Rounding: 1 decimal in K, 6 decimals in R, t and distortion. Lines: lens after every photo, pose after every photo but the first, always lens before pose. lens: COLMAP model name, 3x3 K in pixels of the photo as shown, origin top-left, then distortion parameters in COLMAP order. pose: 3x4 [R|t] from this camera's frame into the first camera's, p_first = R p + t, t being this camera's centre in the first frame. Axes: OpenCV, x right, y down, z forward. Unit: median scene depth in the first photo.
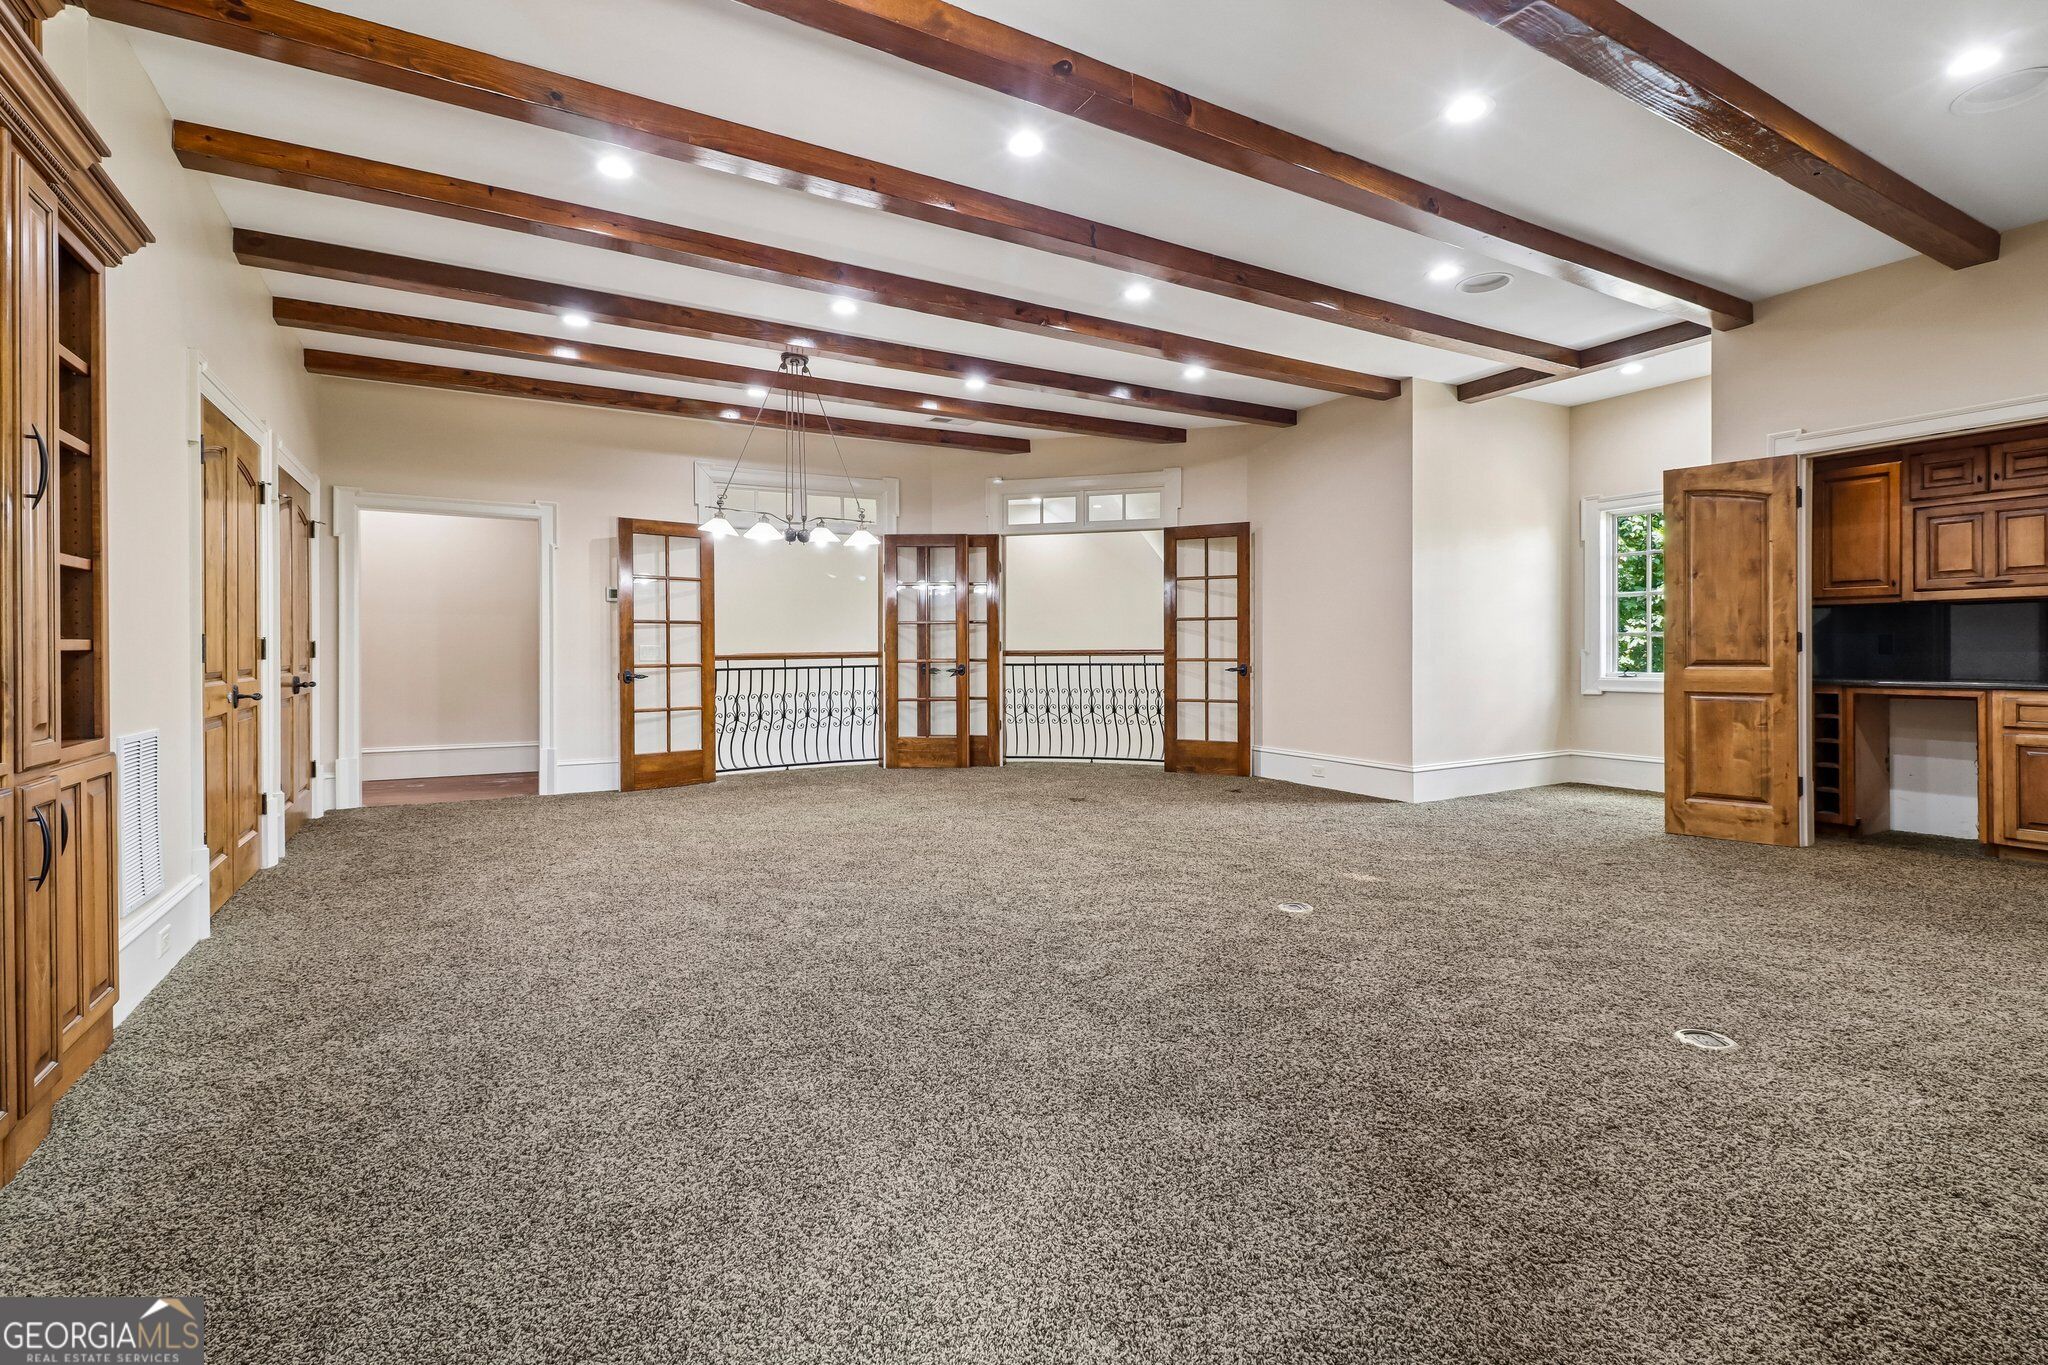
lens RADIAL K [[956.4, 0, 1019.7], [0, 956.4, 651.0], [0, 0, 1]] dist [0.014169, -0.002952]
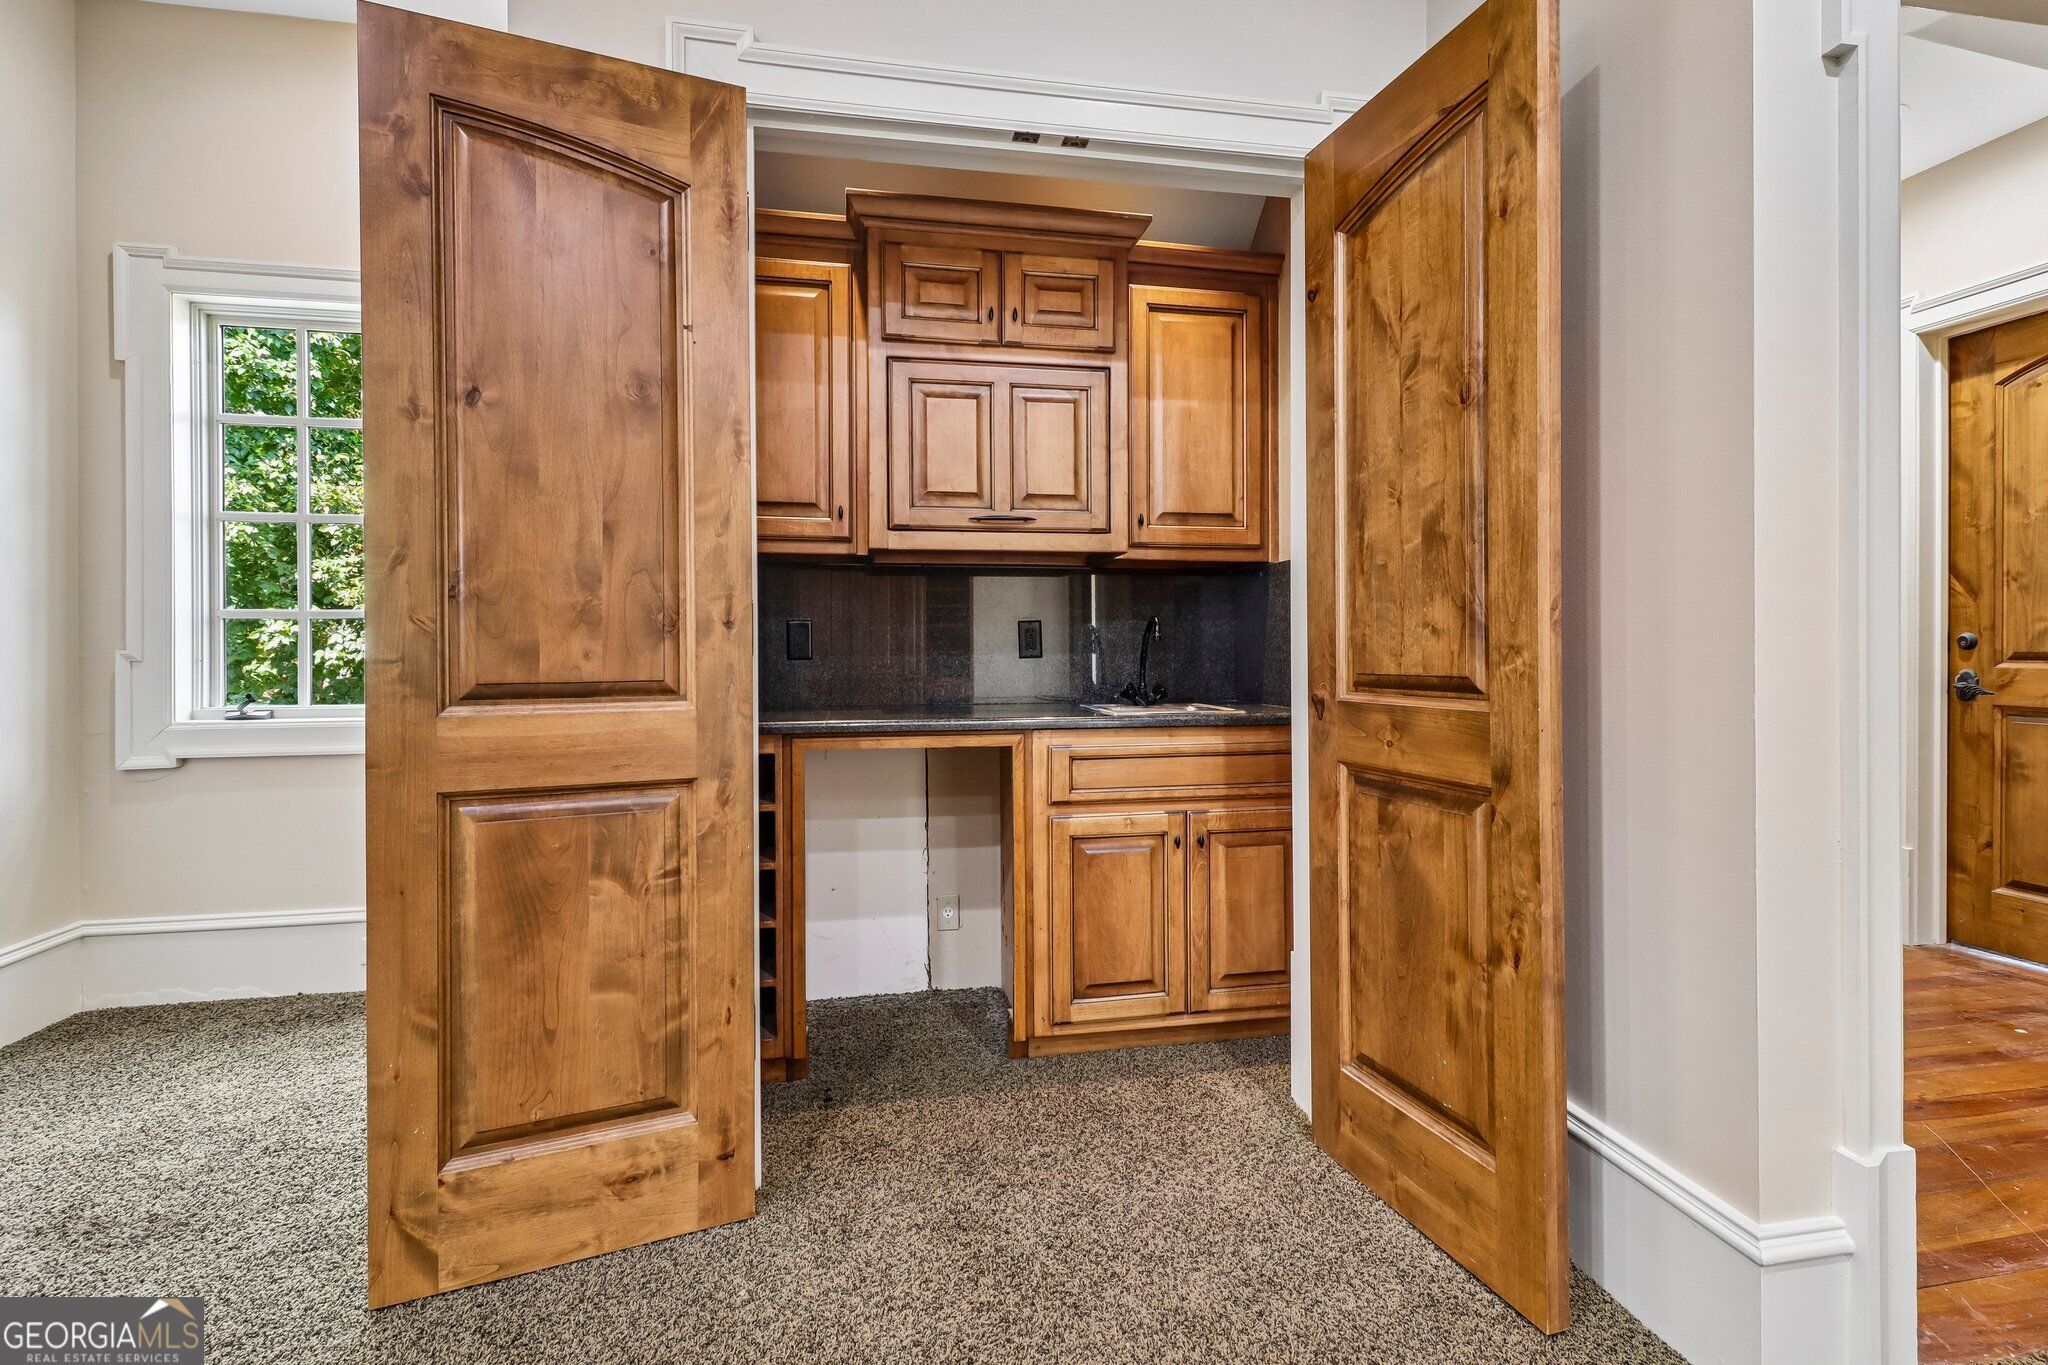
lens RADIAL K [[956.4, 0, 1053.8], [0, 956.4, 654.2], [0, 0, 1]] dist [0.014169, -0.002952]
pose [[0.324800, -0.000447, 0.945783, 0.496503], [0.003147, 0.999995, -0.000608, 0.001004], [-0.945777, 0.003174, 0.324800, 0.759397]]
